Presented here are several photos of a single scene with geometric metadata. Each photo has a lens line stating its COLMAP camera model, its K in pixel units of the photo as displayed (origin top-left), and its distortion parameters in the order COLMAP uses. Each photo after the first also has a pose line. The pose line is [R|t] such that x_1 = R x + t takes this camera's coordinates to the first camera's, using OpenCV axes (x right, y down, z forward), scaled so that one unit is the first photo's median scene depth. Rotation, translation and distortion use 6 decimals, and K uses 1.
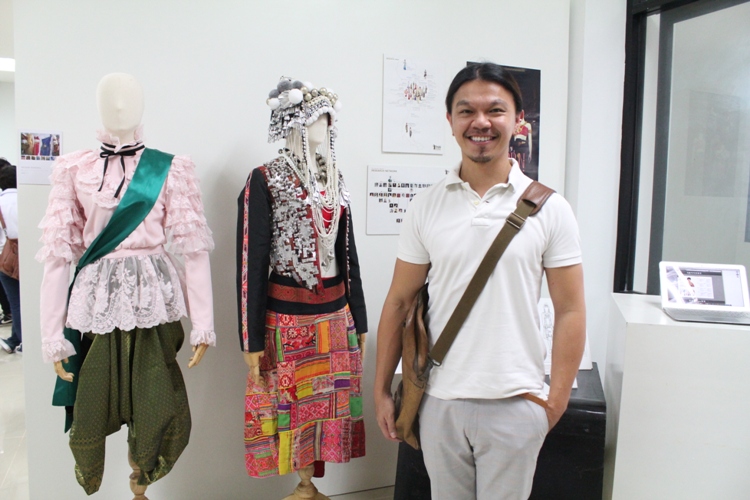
lens RADIAL K [[629.2, 0, 374.9], [0, 629.2, 251.1], [0, 0, 1]] dist [-0.119602, 0.012090]
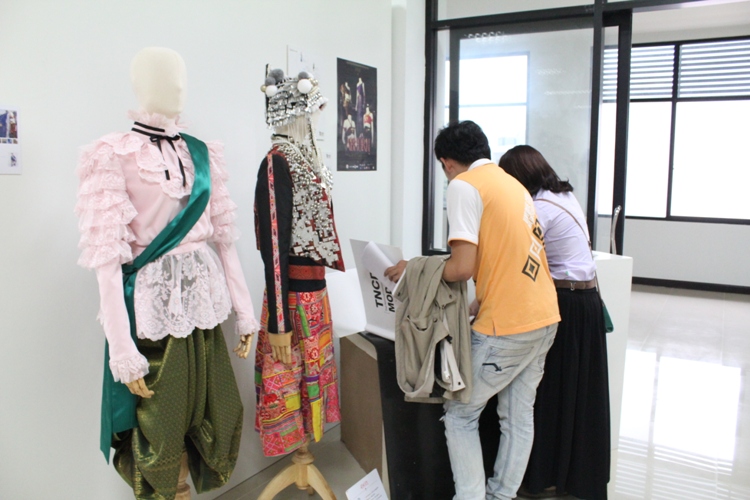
lens RADIAL K [[629.2, 0, 375.1], [0, 629.2, 245.8], [0, 0, 1]] dist [-0.119602, 0.012090]
pose [[0.777921, -0.089342, 0.621979, -0.717663], [0.071259, 0.995998, 0.053941, -0.026827], [-0.624309, 0.002360, 0.781174, 0.097382]]
